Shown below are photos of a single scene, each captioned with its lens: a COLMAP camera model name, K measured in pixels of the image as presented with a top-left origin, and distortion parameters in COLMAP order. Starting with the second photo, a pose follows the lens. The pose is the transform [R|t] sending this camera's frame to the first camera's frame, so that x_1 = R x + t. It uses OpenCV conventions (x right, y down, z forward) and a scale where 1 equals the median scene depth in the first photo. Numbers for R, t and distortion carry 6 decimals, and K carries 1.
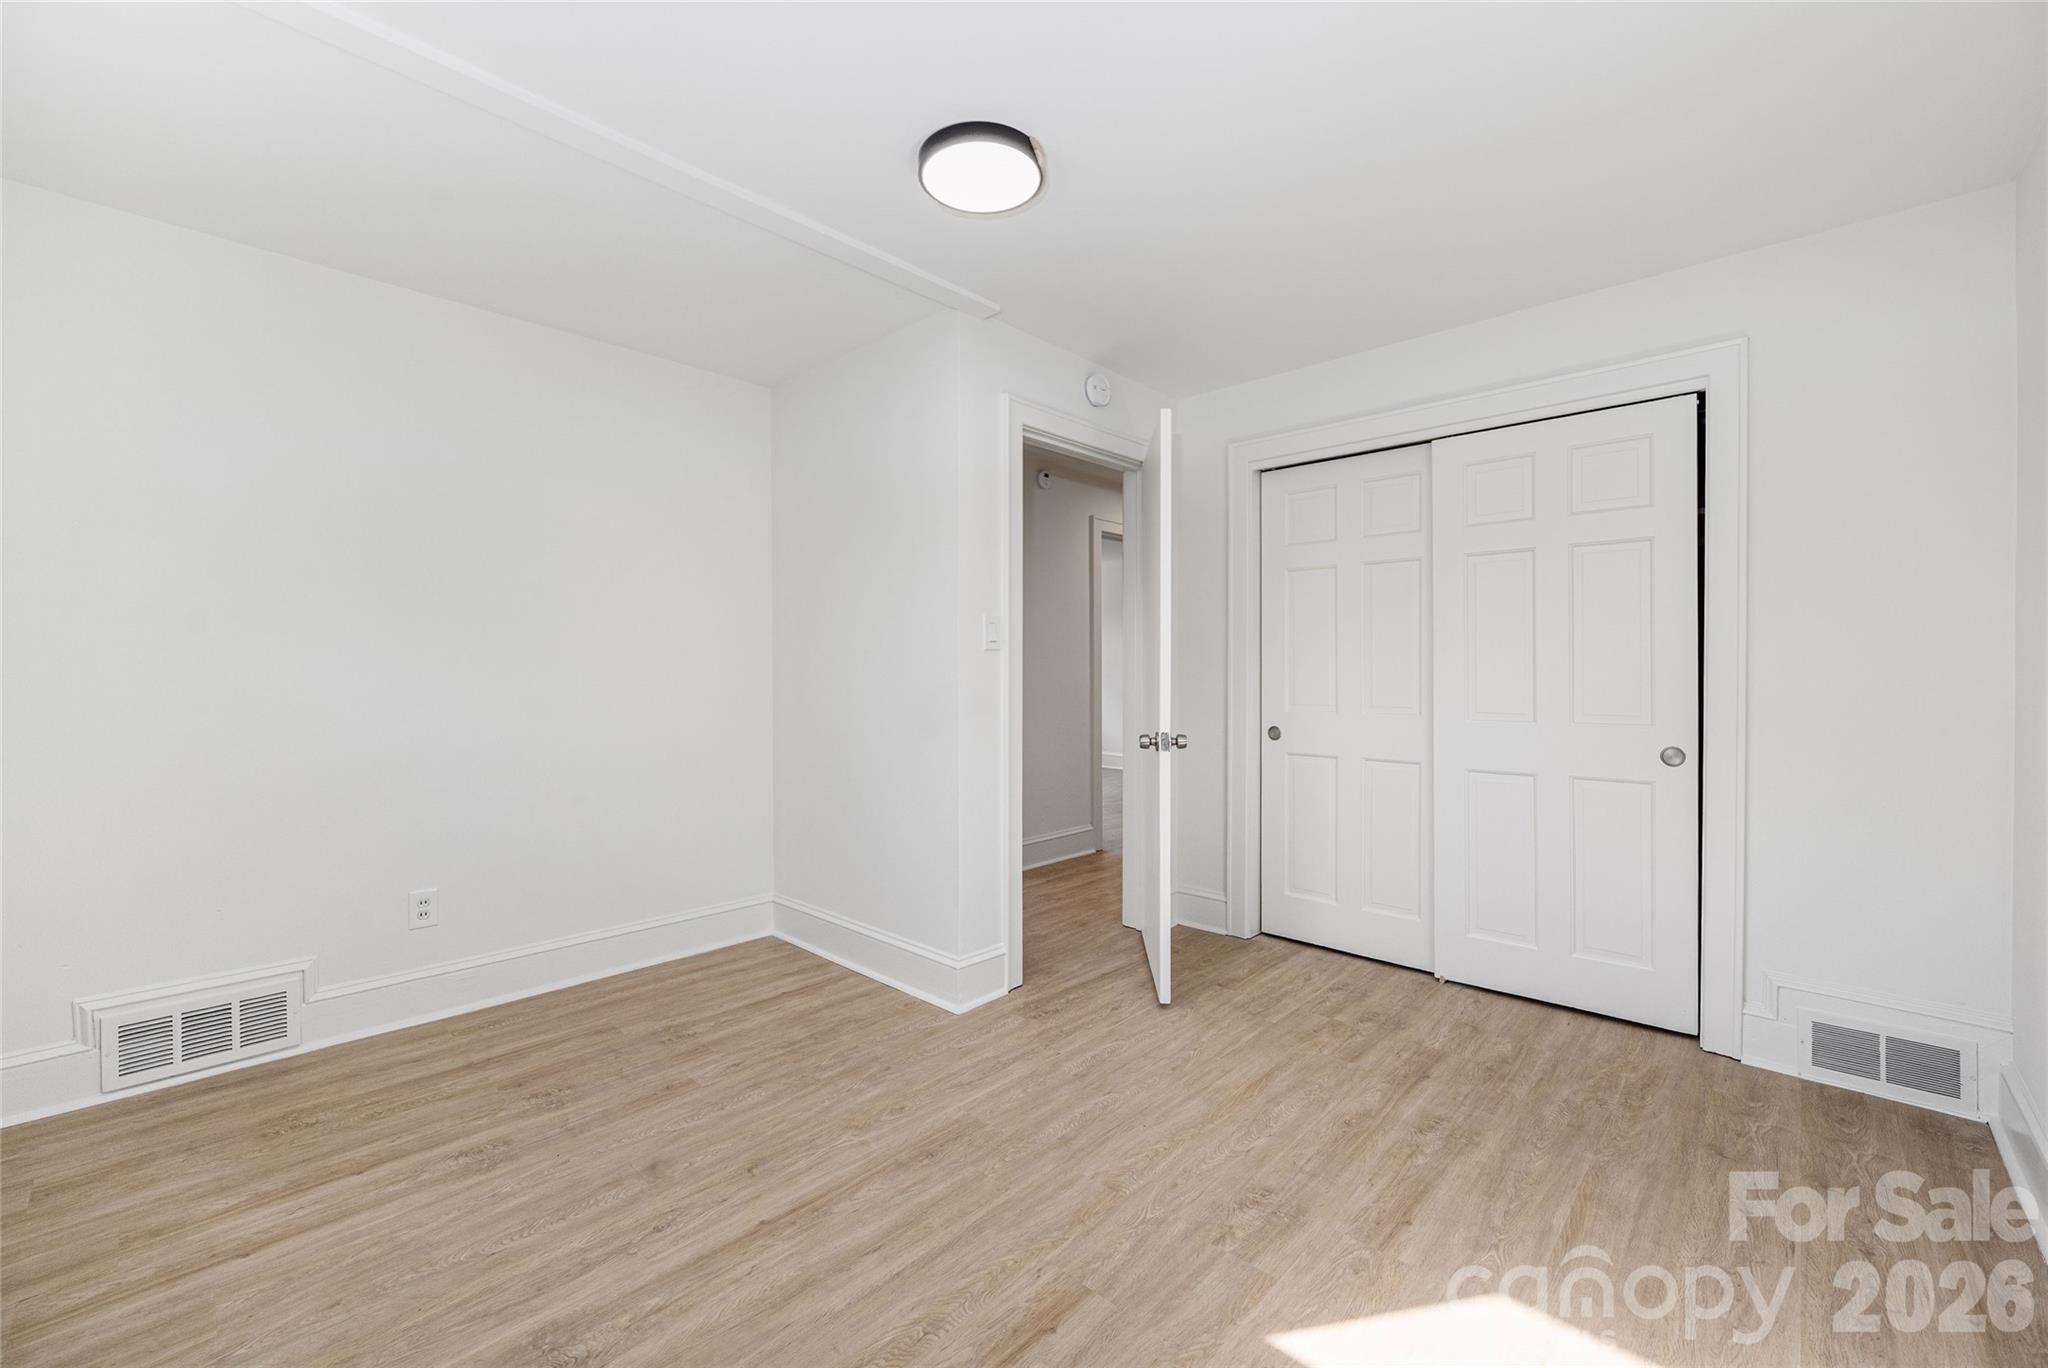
lens RADIAL K [[818.7, 0, 1019.0], [0, 818.7, 686.7], [0, 0, 1]] dist [-0.005026, 0.000010]
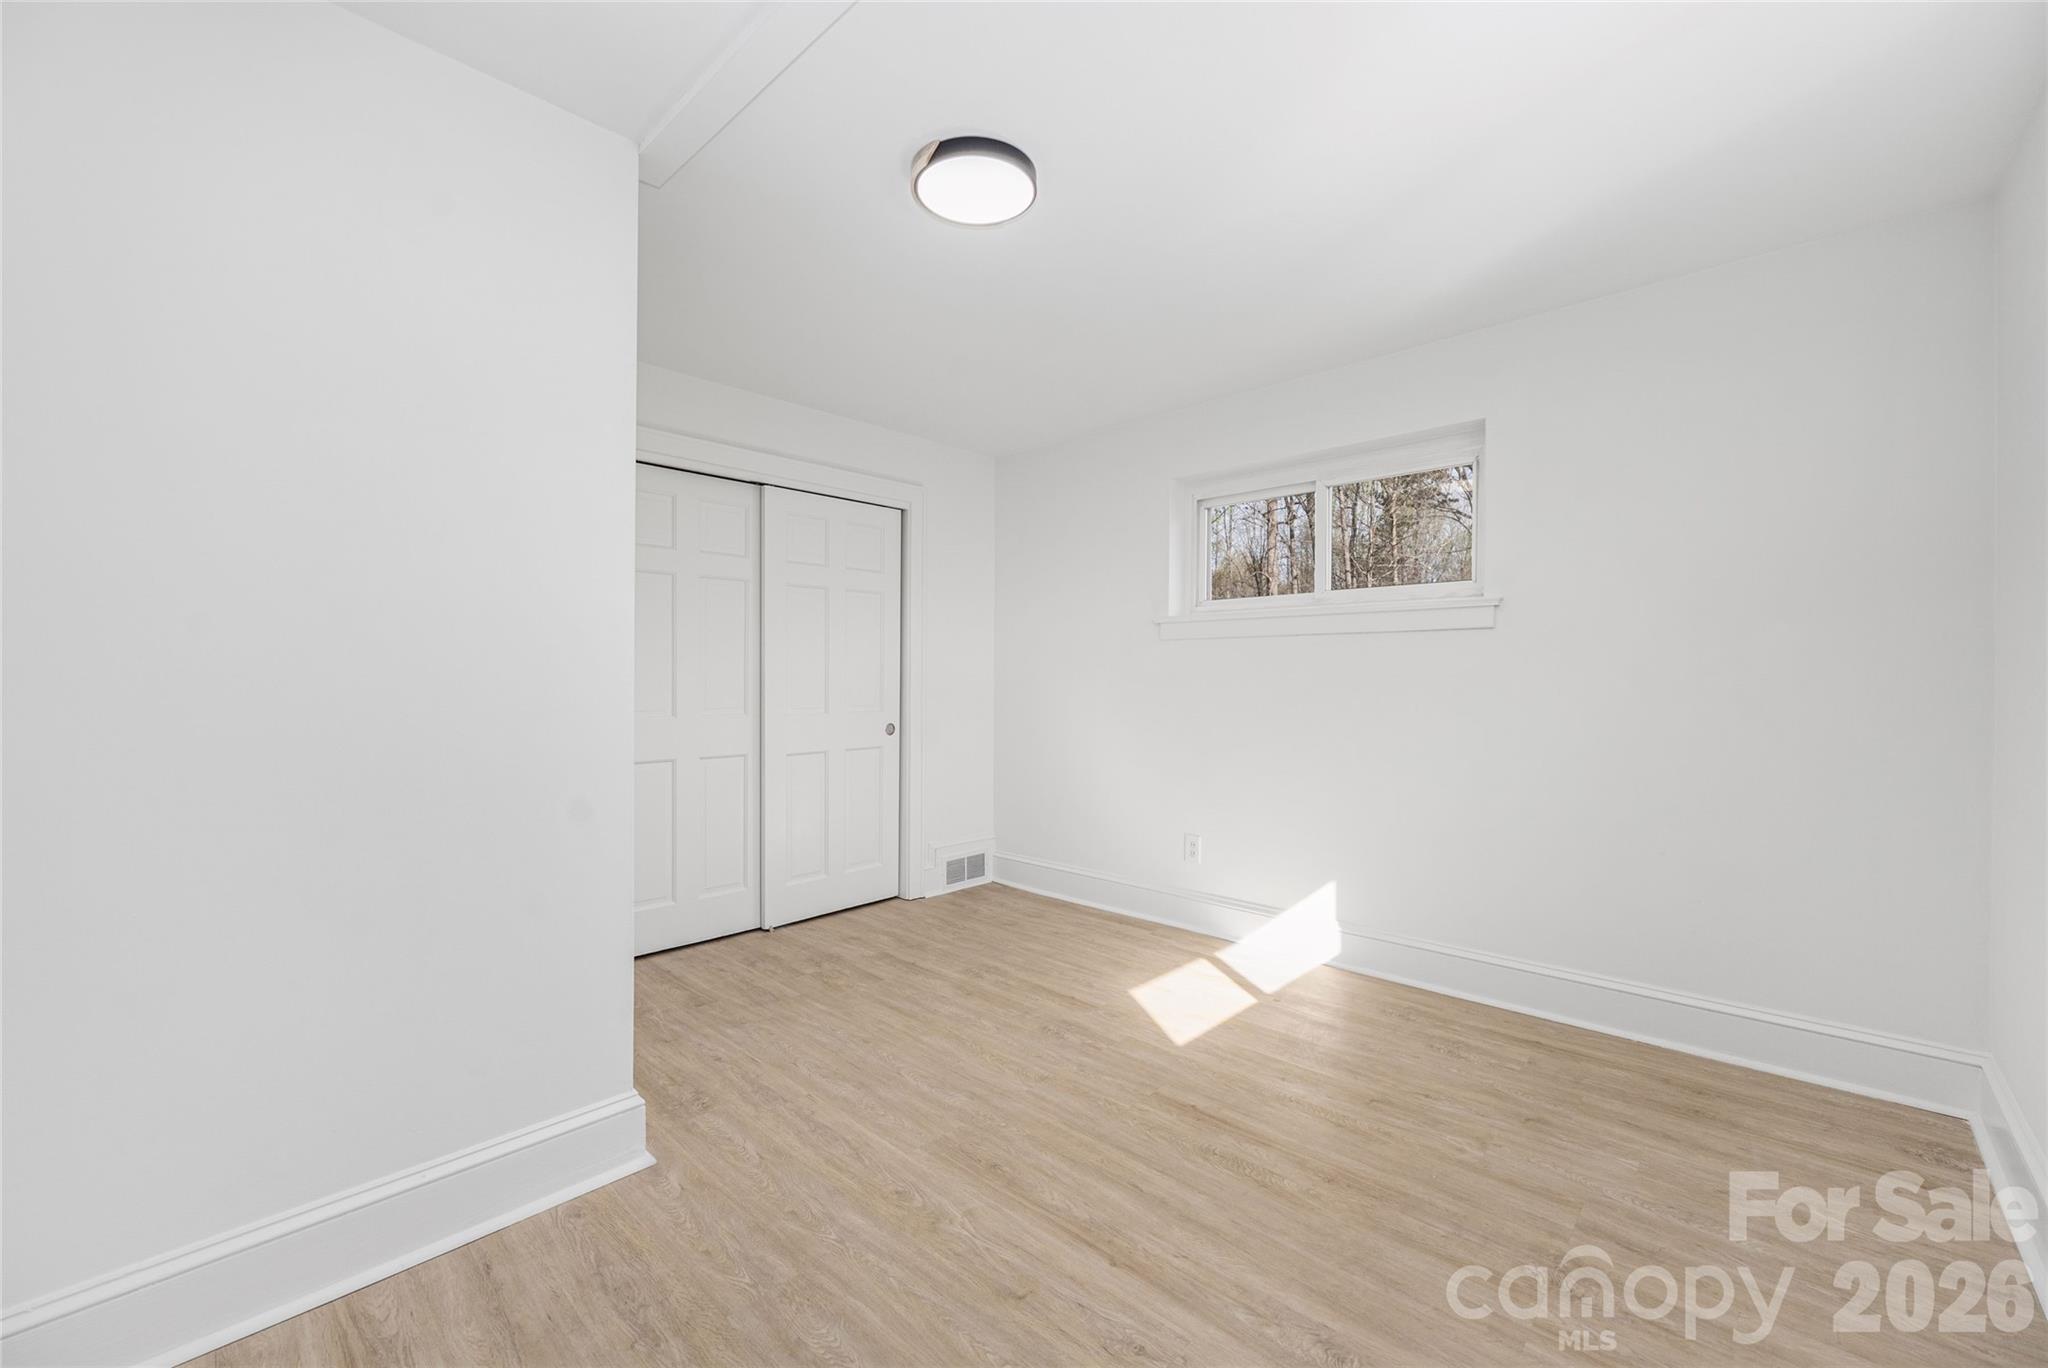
lens RADIAL K [[823.3, 0, 1019.1], [0, 823.3, 675.9], [0, 0, 1]] dist [-0.006939, 0.000068]
pose [[0.002626, 0.002268, 0.999994, -1.014439], [0.016550, 0.999860, -0.002311, -0.015013], [-0.999860, 0.016556, 0.002588, 0.882793]]
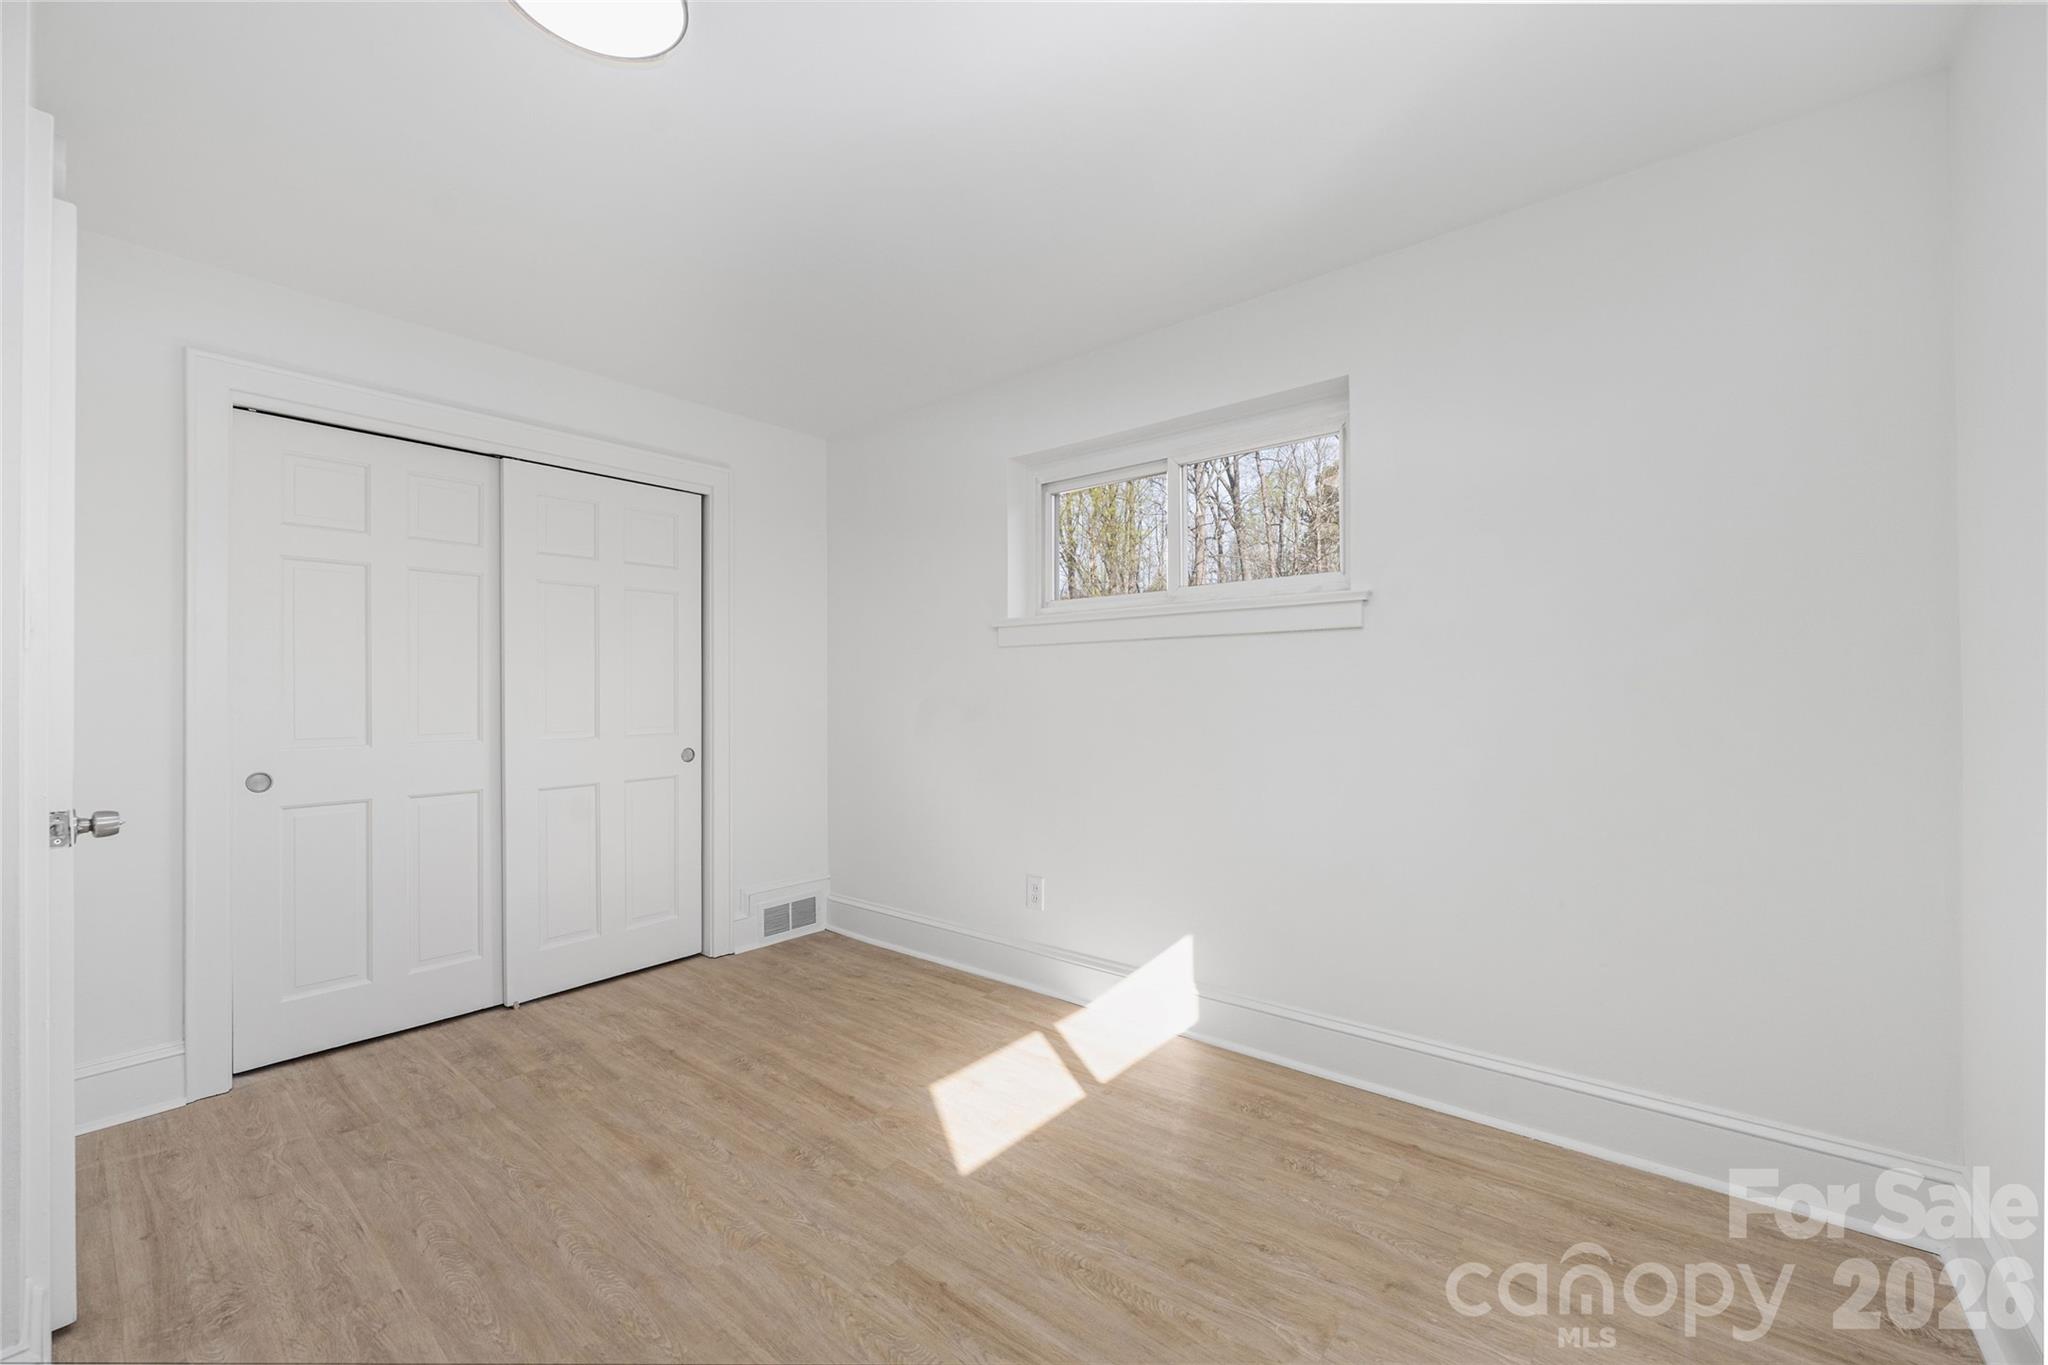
lens RADIAL K [[815.2, 0, 1018.7], [0, 815.2, 676.1], [0, 0, 1]] dist [-0.006726, -0.000020]
pose [[-0.066767, 0.020194, 0.997564, -0.727836], [0.024581, 0.999525, -0.018589, -0.008686], [-0.997466, 0.023280, -0.067232, 0.641459]]
